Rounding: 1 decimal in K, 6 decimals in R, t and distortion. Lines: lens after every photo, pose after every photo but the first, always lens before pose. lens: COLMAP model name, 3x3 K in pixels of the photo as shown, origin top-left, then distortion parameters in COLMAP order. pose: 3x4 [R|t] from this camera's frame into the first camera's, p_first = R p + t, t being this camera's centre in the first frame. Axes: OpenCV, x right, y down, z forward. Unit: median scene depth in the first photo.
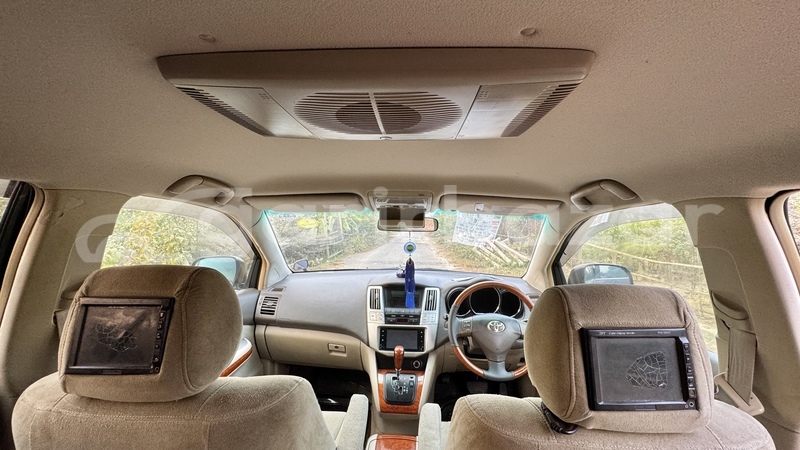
lens RADIAL K [[340.2, 0, 400.0], [0, 340.2, 225.0], [0, 0, 1]] dist [-0.000027, -0.000003]
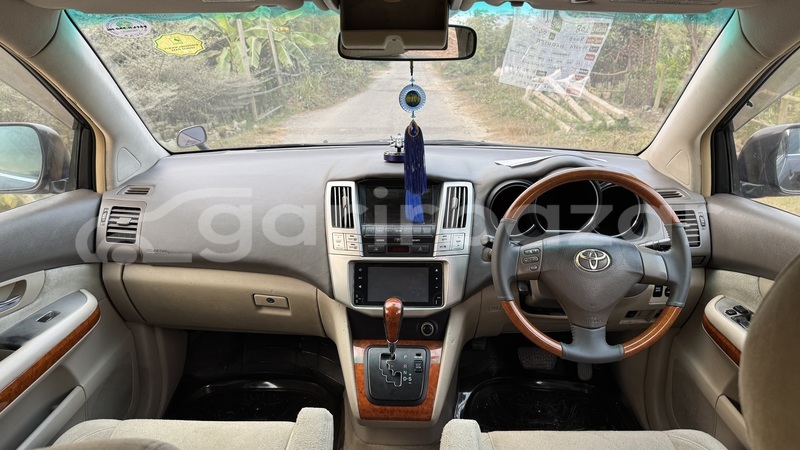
lens RADIAL K [[580.9, 0, 400.0], [0, 580.9, 225.0], [0, 0, 1]] dist [0.046445, -0.001391]
pose [[0.999617, -0.022724, 0.015813, -0.003088], [0.017451, 0.960621, 0.277315, 0.013025], [-0.021493, -0.276933, 0.960649, 0.194148]]
